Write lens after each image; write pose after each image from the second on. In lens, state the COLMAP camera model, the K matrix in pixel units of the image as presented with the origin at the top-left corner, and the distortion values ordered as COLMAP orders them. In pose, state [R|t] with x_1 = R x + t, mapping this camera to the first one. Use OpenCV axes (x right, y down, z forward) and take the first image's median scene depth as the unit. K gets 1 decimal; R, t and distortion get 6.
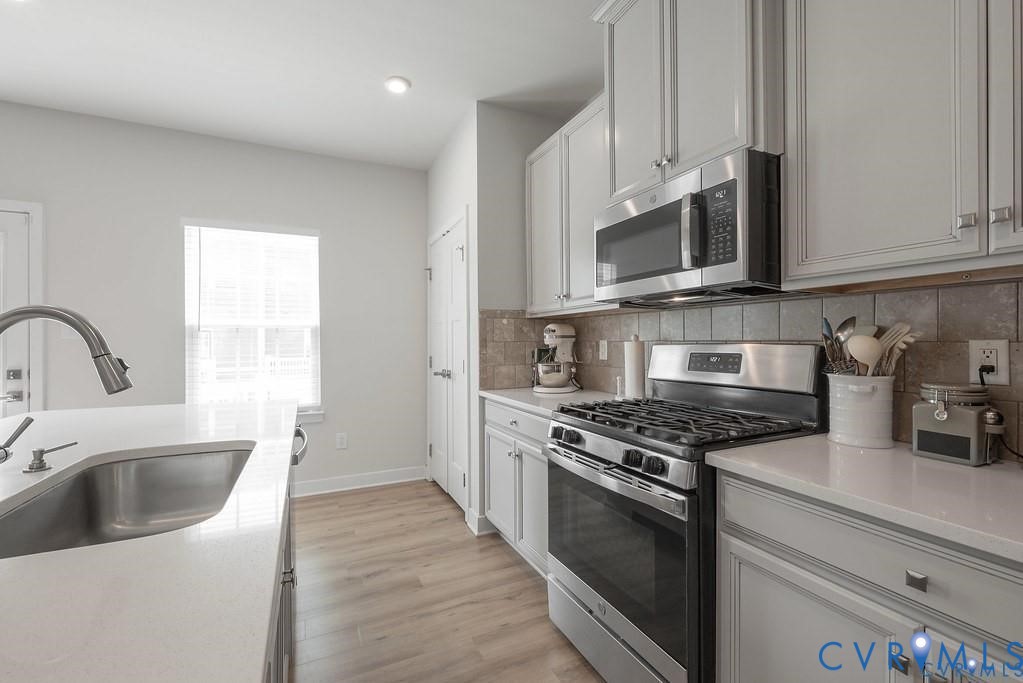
lens RADIAL K [[433.0, 0, 509.6], [0, 433.0, 340.5], [0, 0, 1]] dist [0.001765, 0.000341]
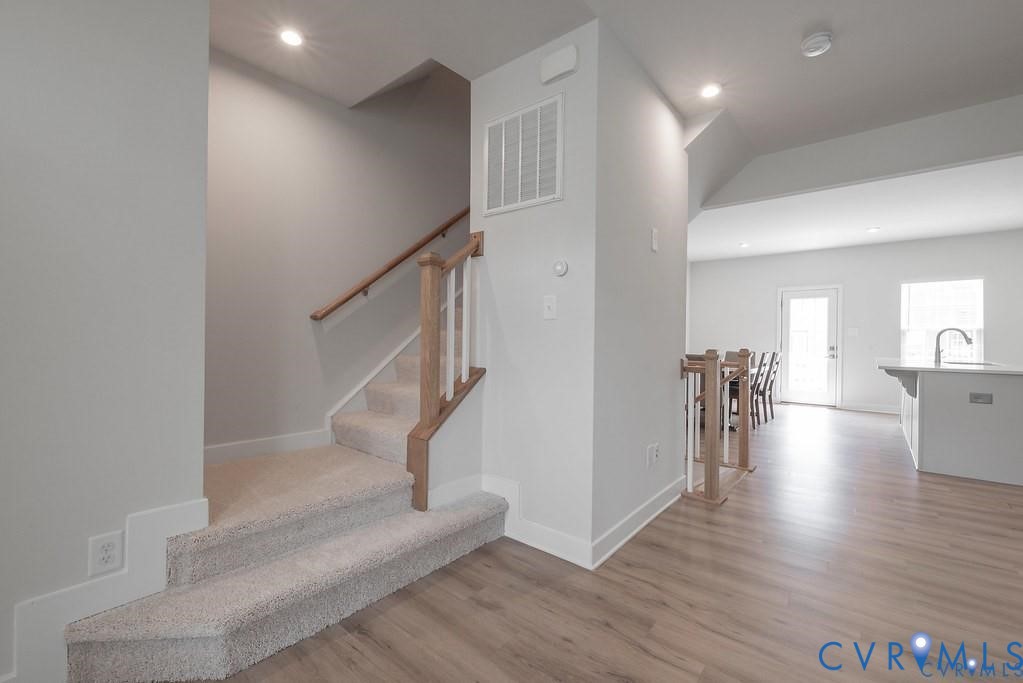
lens RADIAL K [[433.0, 0, 509.6], [0, 433.0, 340.5], [0, 0, 1]] dist [0.001765, 0.000341]
pose [[0.425428, 0.009053, -0.904947, 0.466493], [-0.008602, 0.999945, 0.005960, 0.030249], [0.904952, 0.005249, 0.425482, -2.023308]]
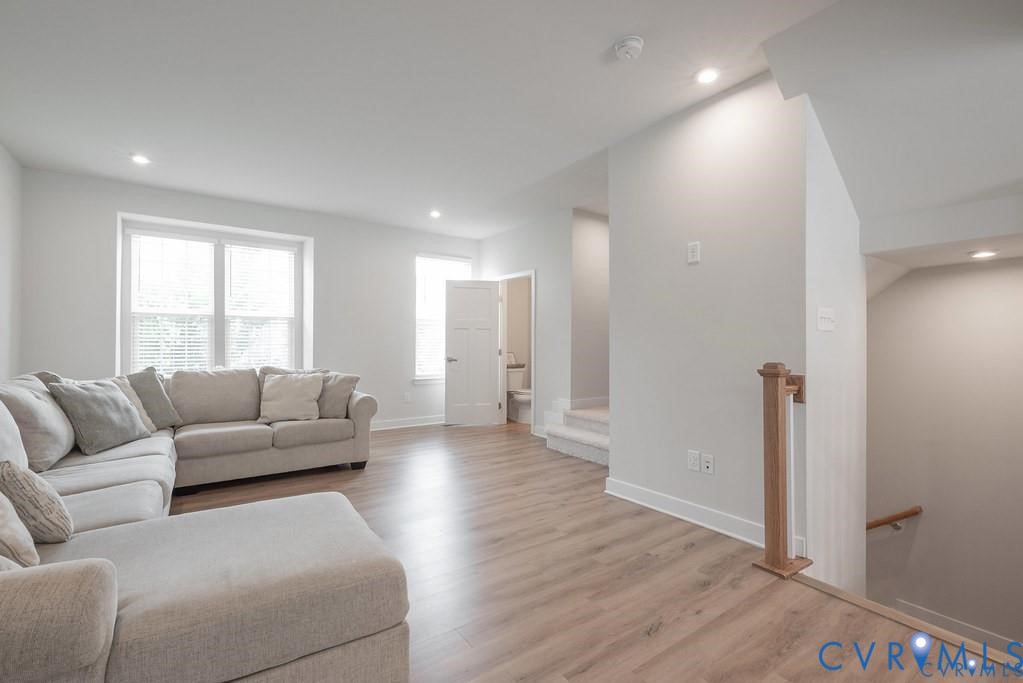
lens RADIAL K [[454.8, 0, 512.0], [0, 454.8, 340.4], [0, 0, 1]] dist [0.000897, 0.000155]
pose [[-0.984605, -0.004747, -0.174730, 0.320444], [-0.003217, 0.999954, -0.009038, 0.021178], [0.174765, -0.008336, -0.984575, -0.265574]]
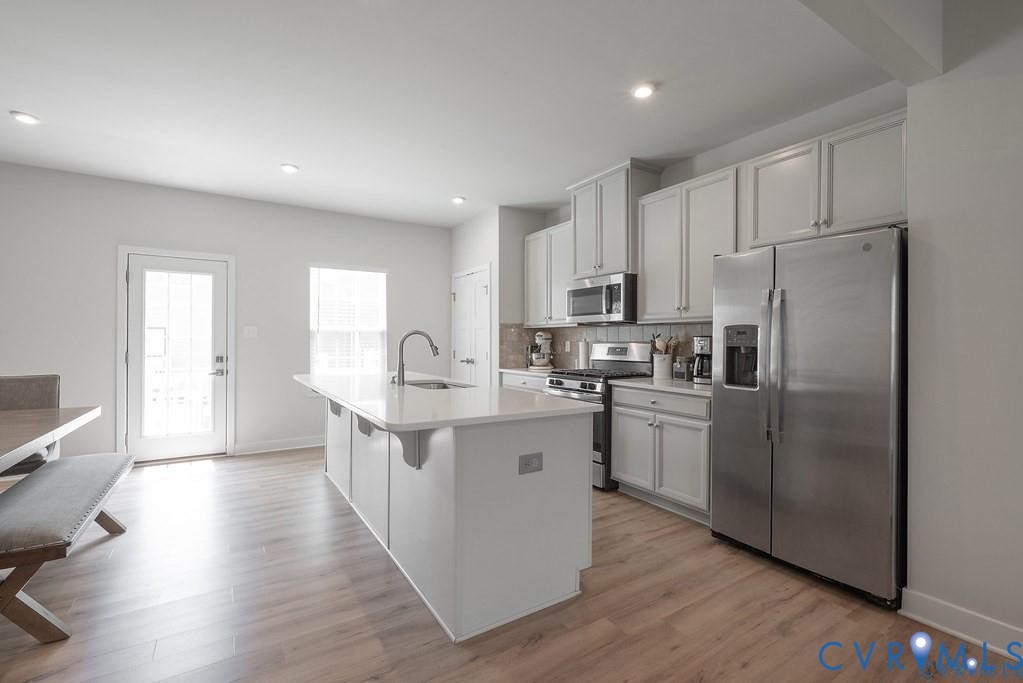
lens RADIAL K [[454.8, 0, 512.0], [0, 454.8, 340.4], [0, 0, 1]] dist [0.000897, 0.000155]
pose [[0.991682, 0.007114, 0.128513, -0.263480], [-0.007228, 0.999974, 0.000419, -0.002576], [-0.128507, -0.001345, 0.991708, -0.879219]]
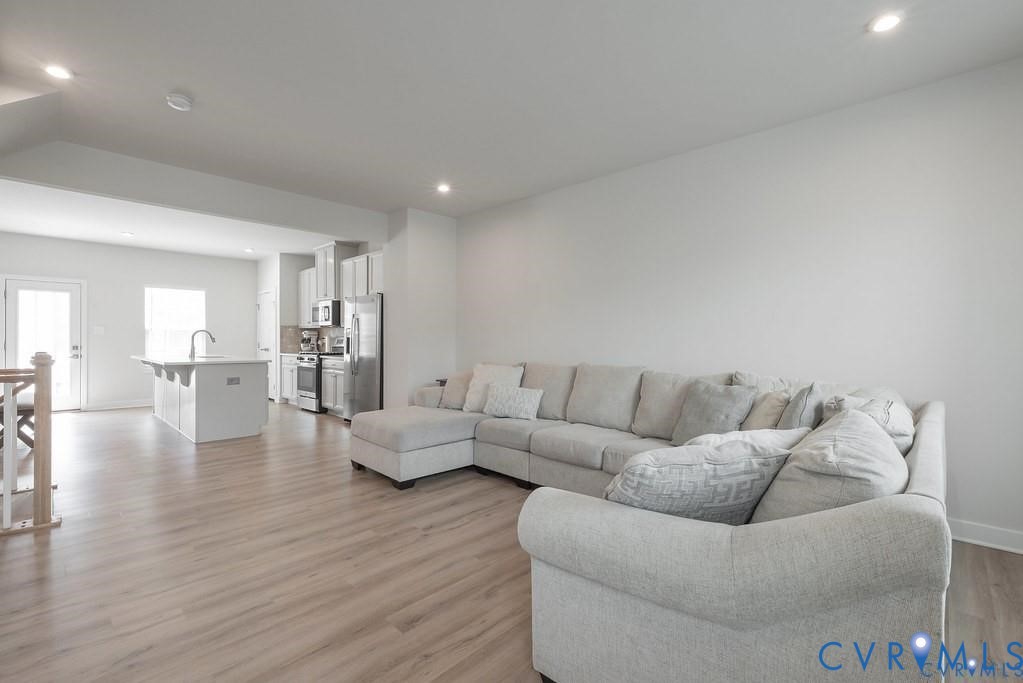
lens RADIAL K [[454.8, 0, 512.0], [0, 454.8, 340.4], [0, 0, 1]] dist [0.000897, 0.000155]
pose [[0.934701, 0.005014, 0.355399, 0.304589], [-0.005994, 0.999981, 0.001657, 0.015436], [-0.355384, -0.003679, 0.934713, -2.437619]]
